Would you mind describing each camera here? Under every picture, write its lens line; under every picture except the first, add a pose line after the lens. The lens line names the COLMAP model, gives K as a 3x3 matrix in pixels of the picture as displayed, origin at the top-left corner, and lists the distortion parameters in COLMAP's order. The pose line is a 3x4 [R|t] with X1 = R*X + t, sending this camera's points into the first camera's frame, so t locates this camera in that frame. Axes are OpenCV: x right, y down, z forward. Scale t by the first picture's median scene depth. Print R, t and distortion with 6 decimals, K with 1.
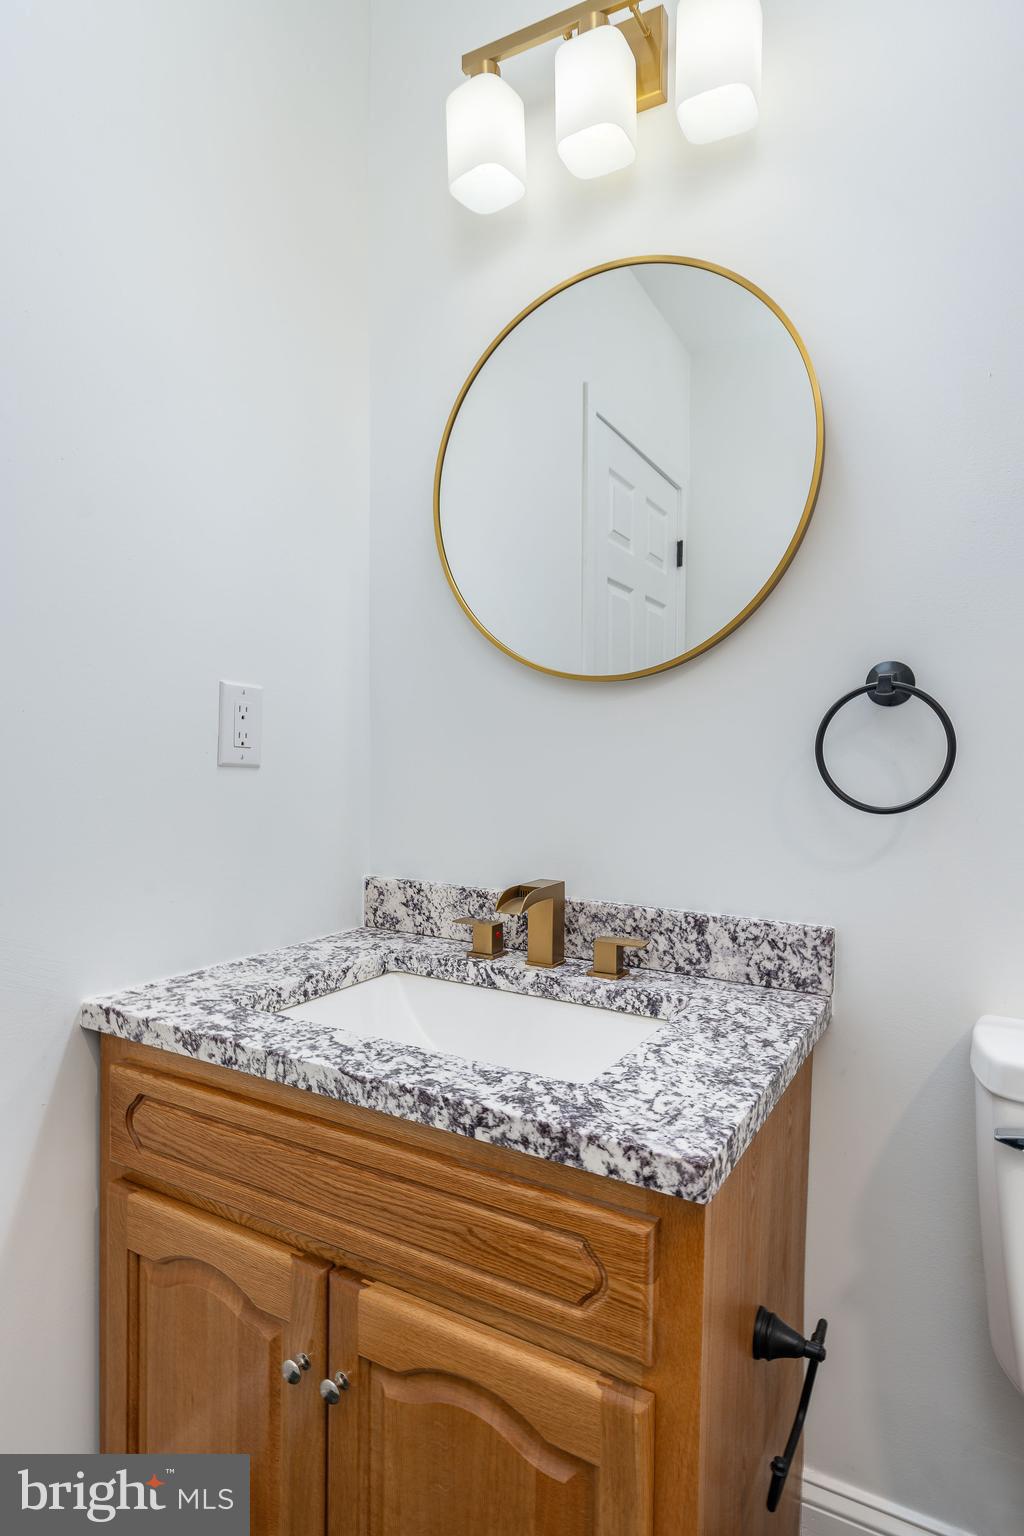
lens RADIAL K [[858.0, 0, 490.3], [0, 858.0, 768.8], [0, 0, 1]] dist [0.003144, 0.000467]
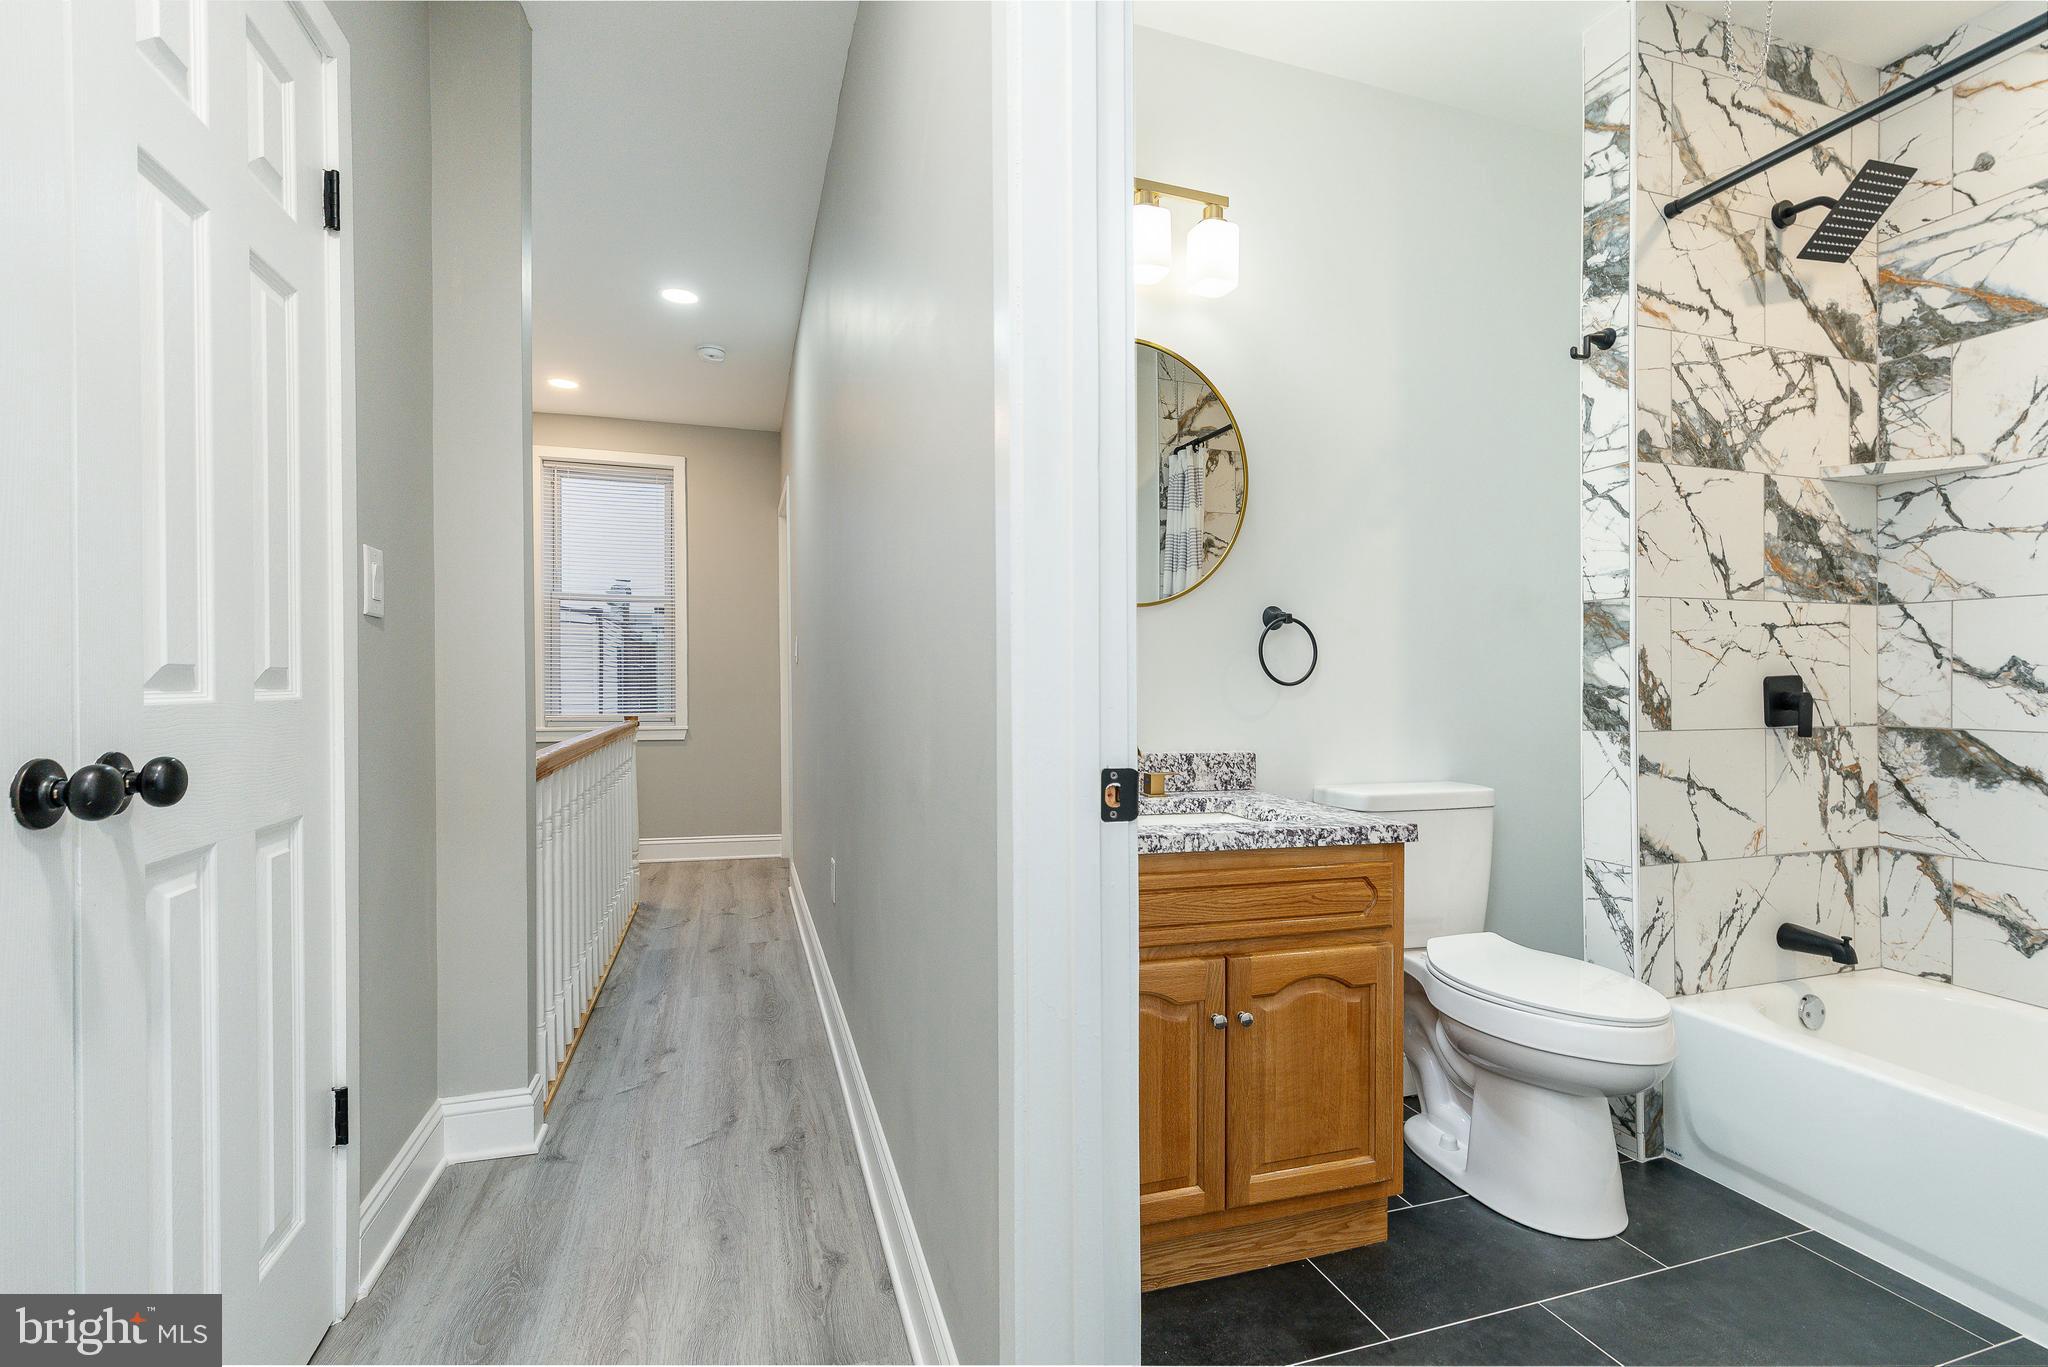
lens RADIAL K [[897.2, 0, 1026.9], [0, 897.2, 675.2], [0, 0, 1]] dist [0.002604, 0.000074]
pose [[0.683911, -0.004541, 0.729552, -1.548055], [0.019201, 0.999746, -0.011777, 0.046247], [-0.729313, 0.022063, 0.683824, 0.070107]]
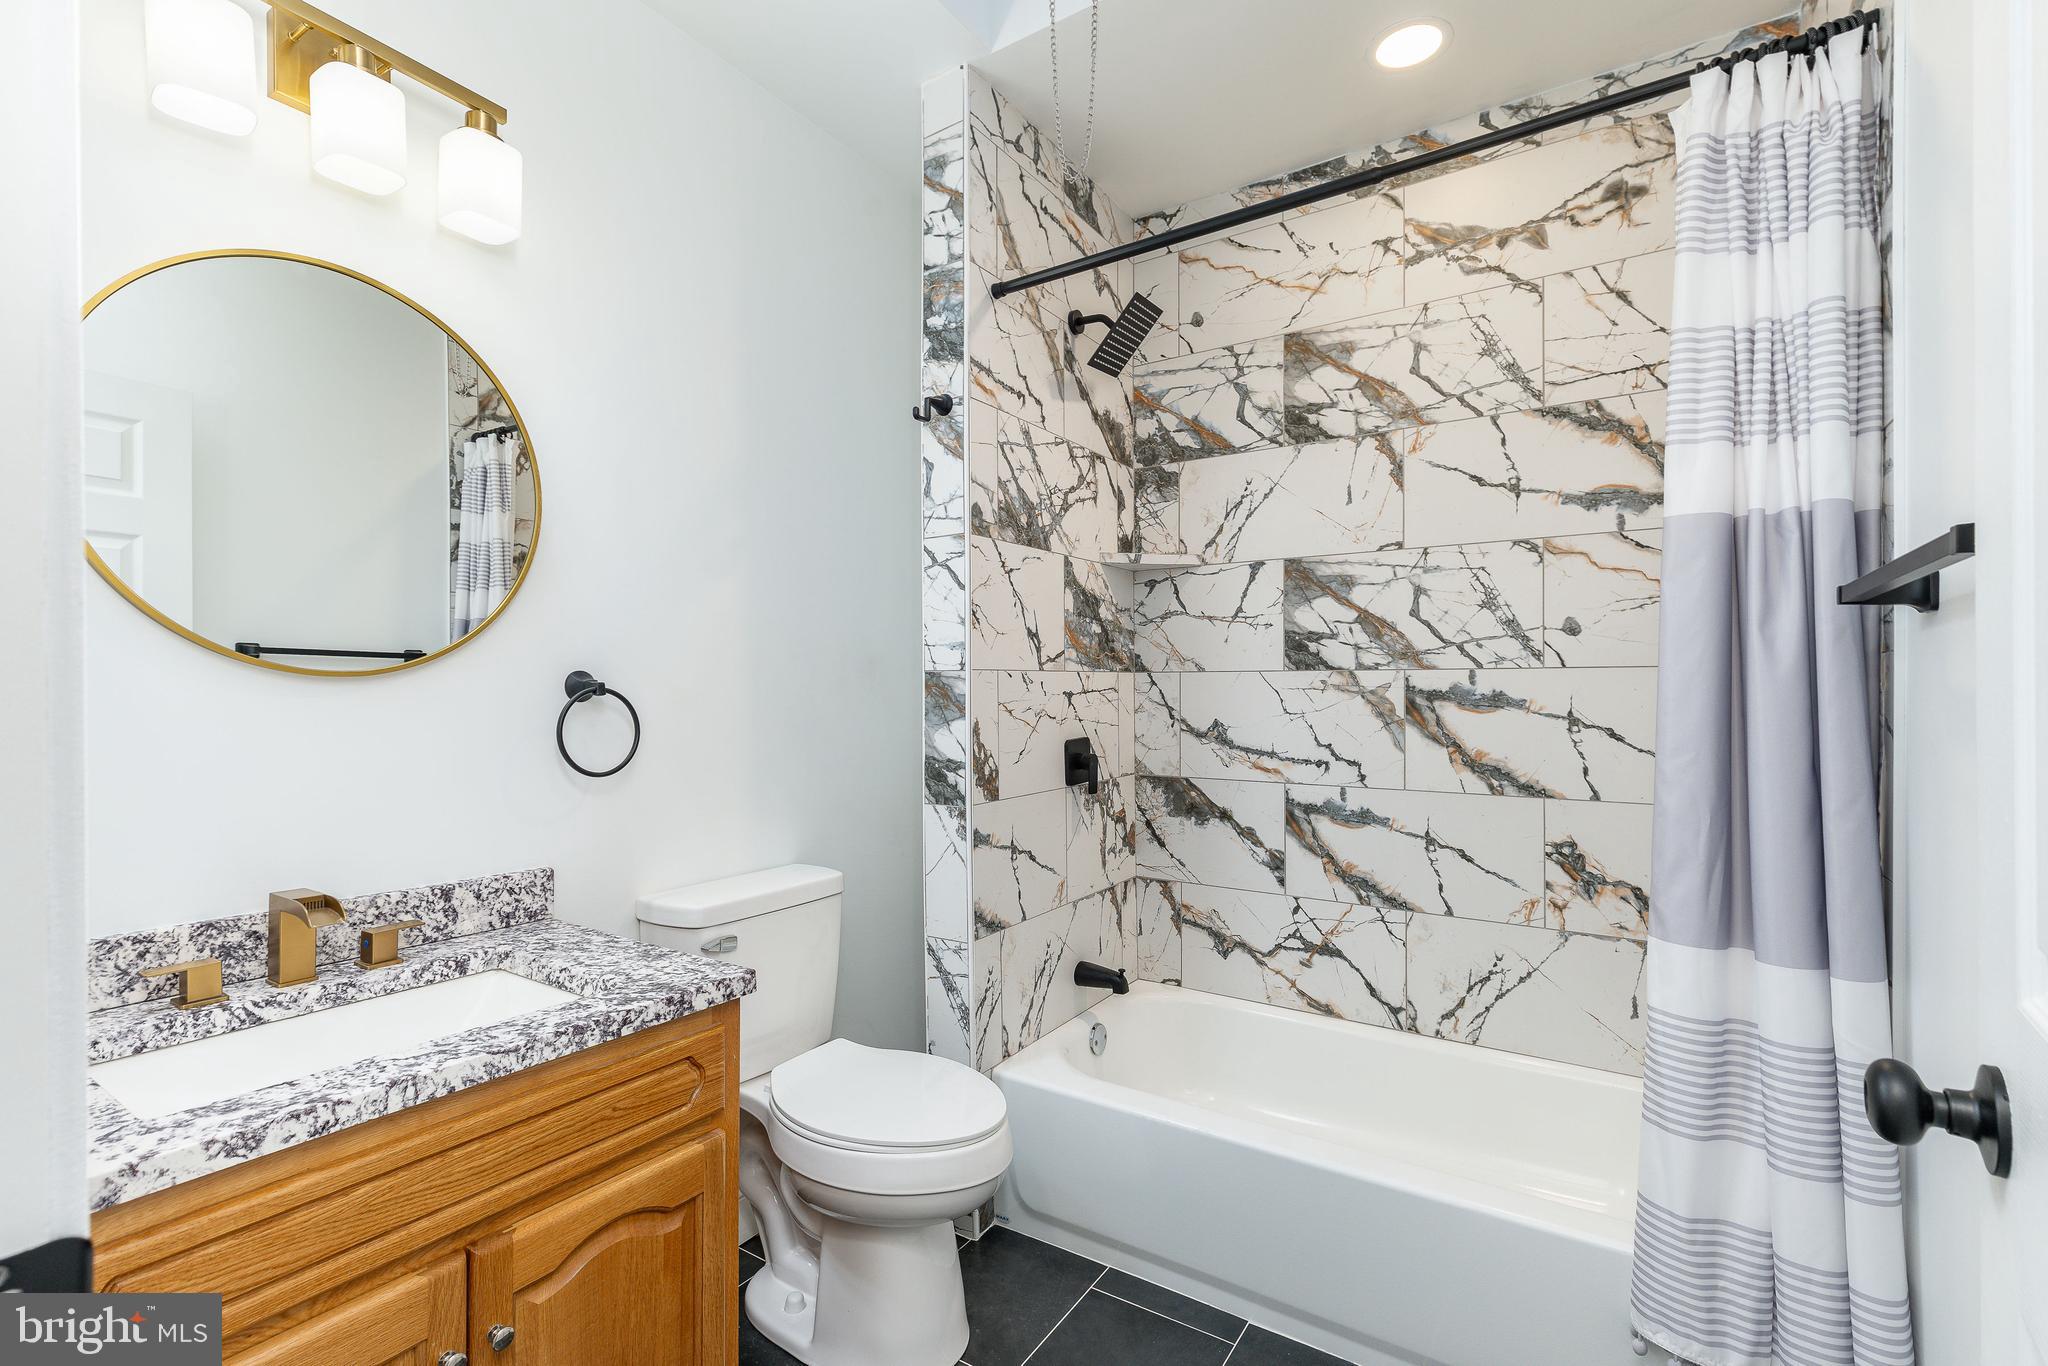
lens RADIAL K [[907.4, 0, 1018.3], [0, 907.4, 676.8], [0, 0, 1]] dist [0.005158, -0.000156]
pose [[0.080953, 0.001444, 0.996717, -1.145154], [0.026529, 0.999642, -0.003603, -0.103042], [-0.996365, 0.026734, 0.080886, 0.179640]]
